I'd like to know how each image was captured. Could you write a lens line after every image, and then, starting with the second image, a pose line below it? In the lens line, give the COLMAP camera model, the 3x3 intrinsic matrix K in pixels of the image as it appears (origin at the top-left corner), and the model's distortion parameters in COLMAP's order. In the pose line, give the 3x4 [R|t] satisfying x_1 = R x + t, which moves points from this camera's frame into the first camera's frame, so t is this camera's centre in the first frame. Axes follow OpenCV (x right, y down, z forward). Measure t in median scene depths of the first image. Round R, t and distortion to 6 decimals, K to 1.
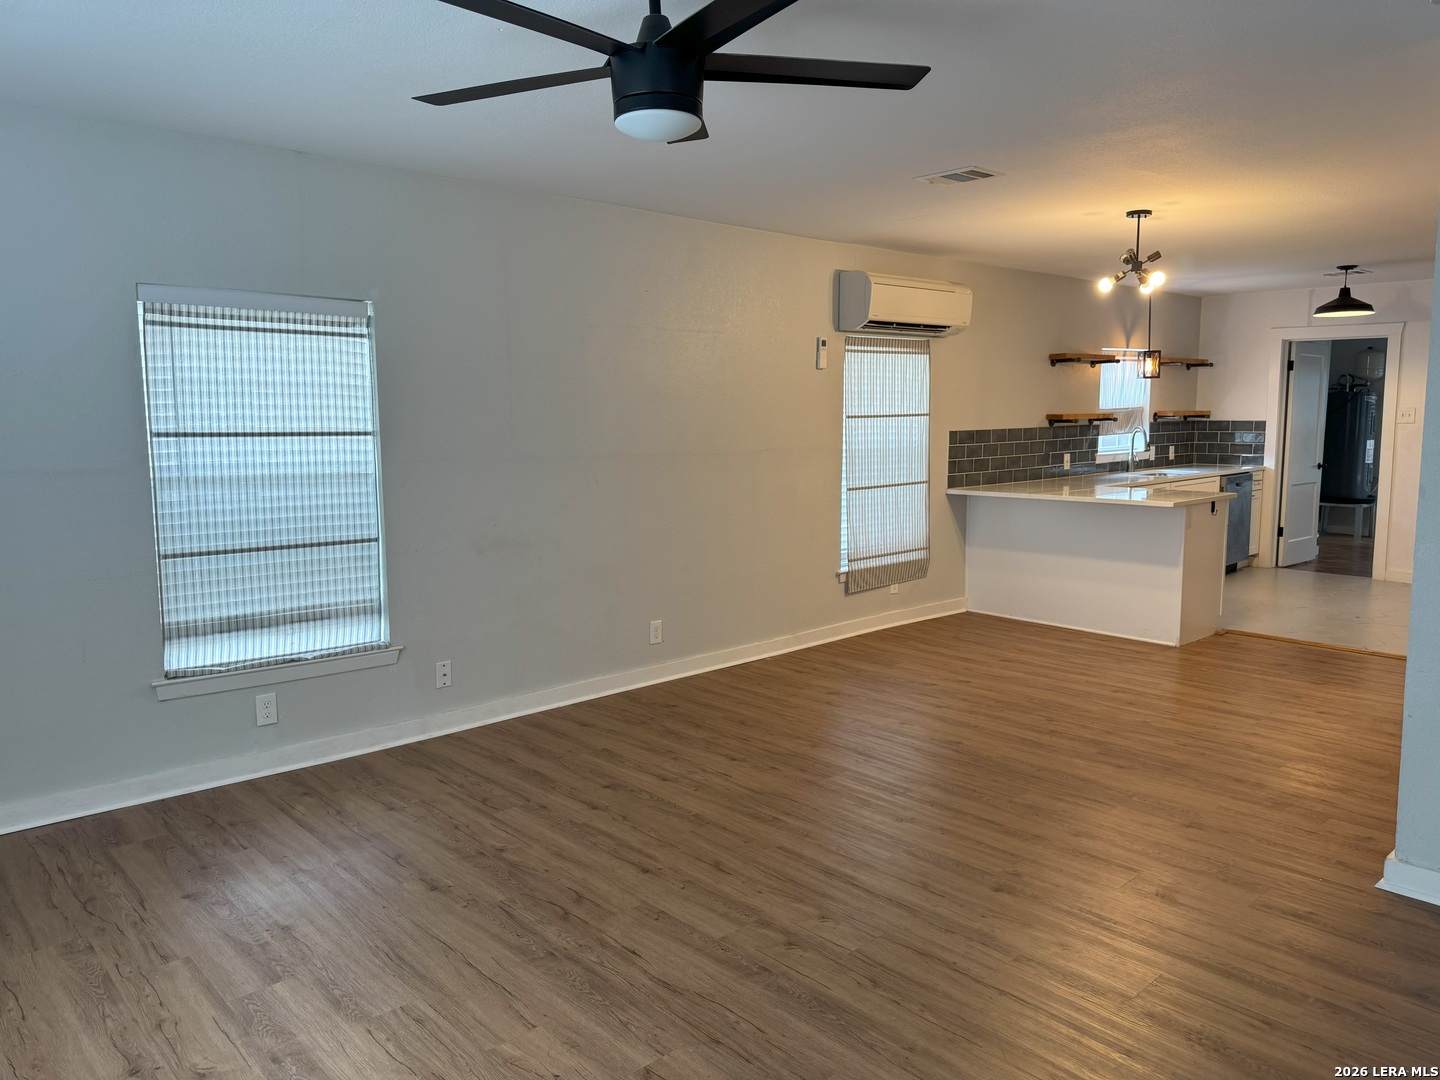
lens RADIAL K [[1014.3, 0, 720.0], [0, 1014.3, 540.0], [0, 0, 1]] dist [-0.005852, -0.005999]
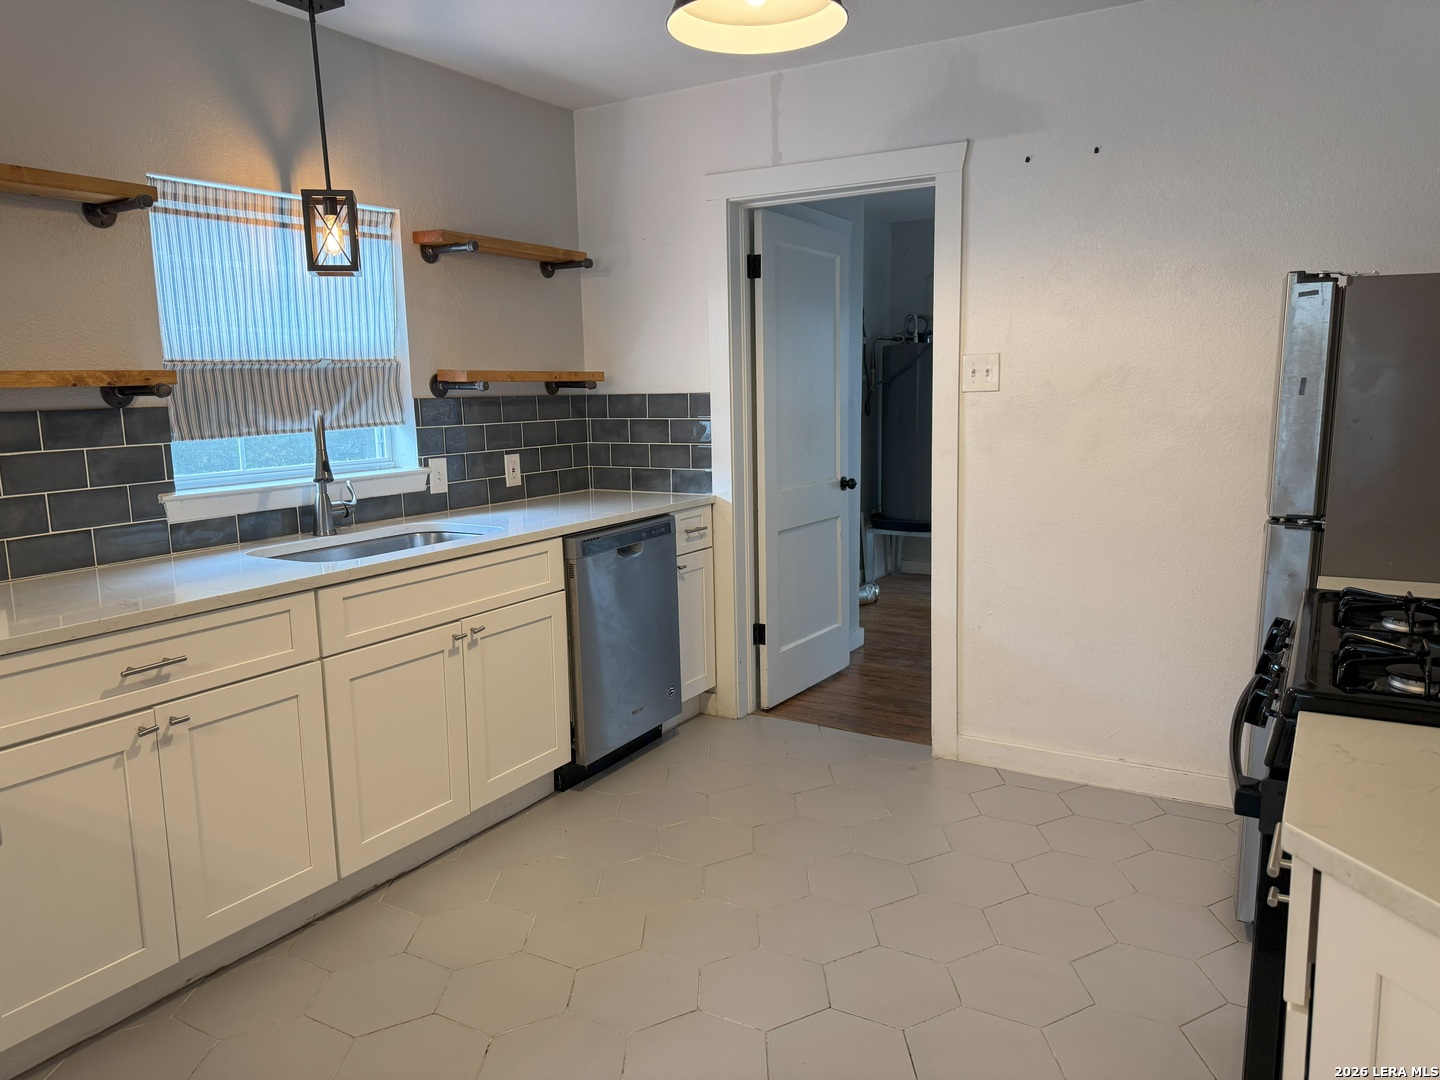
lens RADIAL K [[1035.9, 0, 720.0], [0, 1035.9, 540.0], [0, 0, 1]] dist [0.080662, -0.001572]
pose [[0.954237, -0.053772, 0.294177, 0.409804], [0.049396, 0.998530, 0.022292, -0.063805], [-0.294944, -0.006741, 0.955491, 0.569277]]
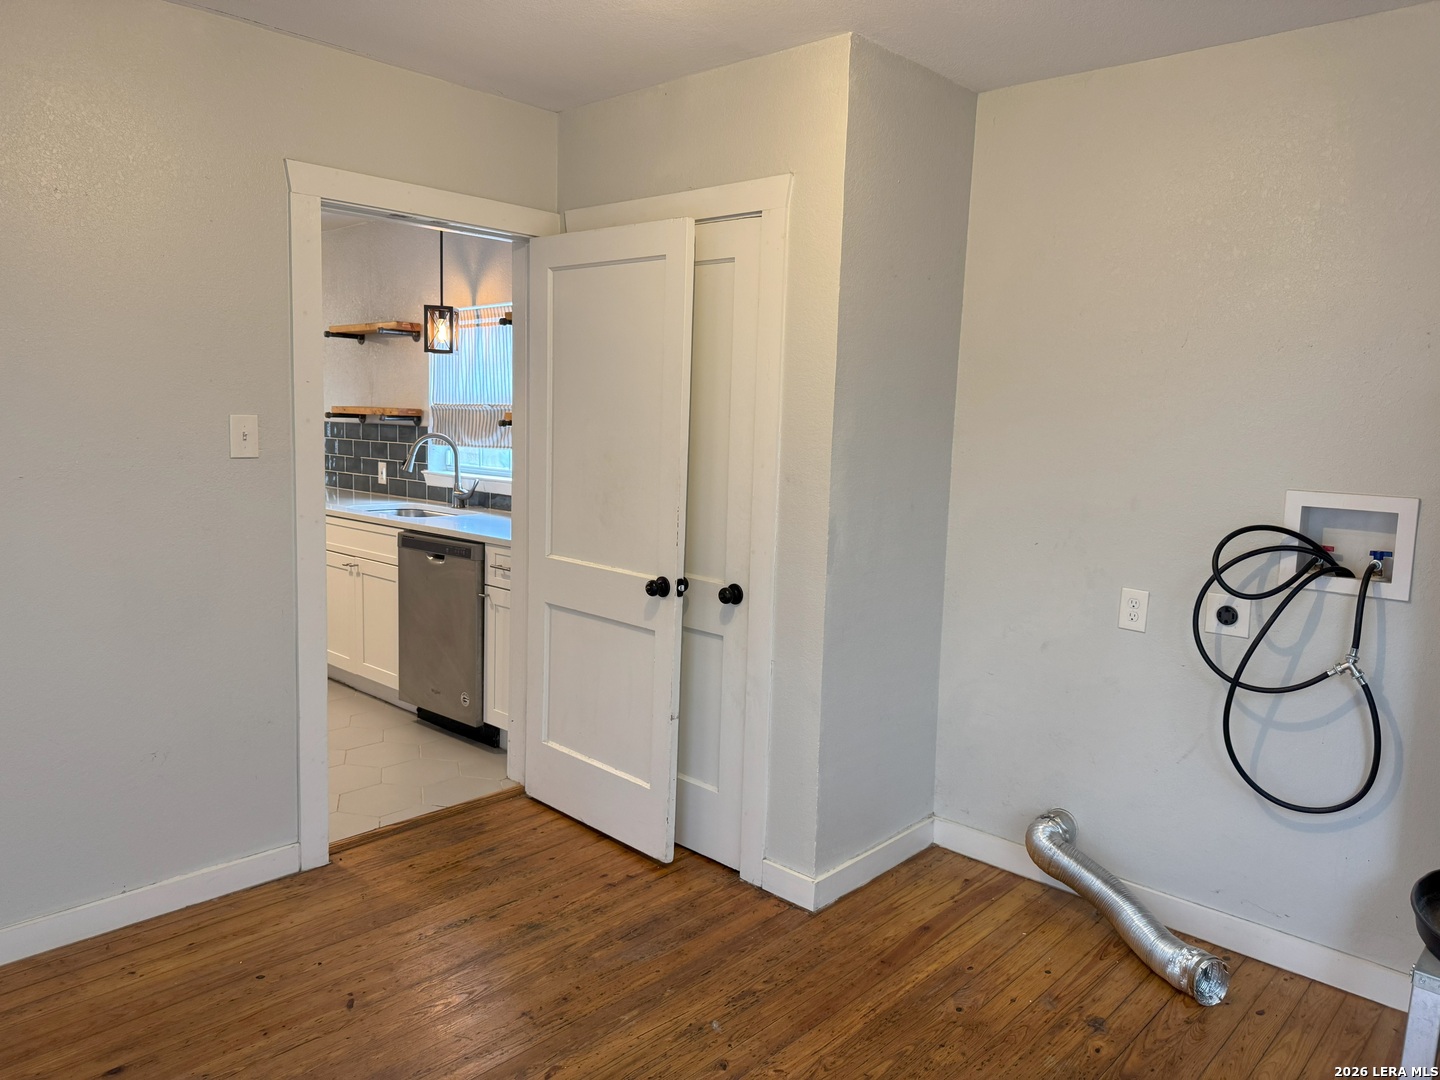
lens RADIAL K [[1014.3, 0, 720.0], [0, 1014.3, 540.0], [0, 0, 1]] dist [-0.005852, -0.005999]
pose [[0.080974, 0.125409, -0.988795, 0.977087], [-0.165162, 0.980026, 0.110771, -0.135206], [0.982937, 0.154341, 0.100070, 1.047124]]
